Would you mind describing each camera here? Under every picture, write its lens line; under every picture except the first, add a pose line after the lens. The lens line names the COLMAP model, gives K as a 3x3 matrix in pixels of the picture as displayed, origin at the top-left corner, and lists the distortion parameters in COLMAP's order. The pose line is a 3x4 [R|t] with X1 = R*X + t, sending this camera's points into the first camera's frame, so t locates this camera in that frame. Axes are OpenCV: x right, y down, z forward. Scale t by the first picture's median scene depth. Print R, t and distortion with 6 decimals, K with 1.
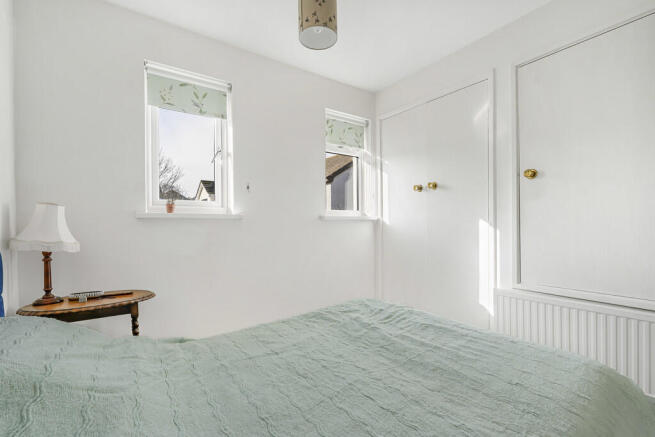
lens RADIAL K [[295.3, 0, 327.5], [0, 295.3, 218.5], [0, 0, 1]] dist [0.001044, 0.000088]
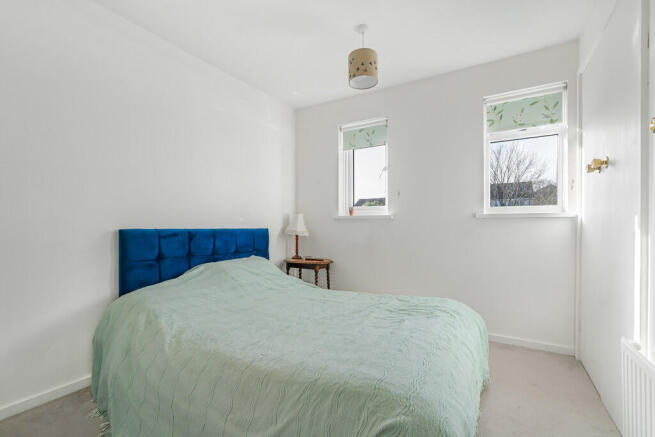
lens RADIAL K [[281.3, 0, 327.5], [0, 281.3, 218.5], [0, 0, 1]] dist [0.011018, 0.000195]
pose [[0.426136, -0.009788, -0.904606, 0.715548], [0.017110, 0.999850, -0.002758, -0.000901], [0.904497, -0.014303, 0.426239, 0.218214]]
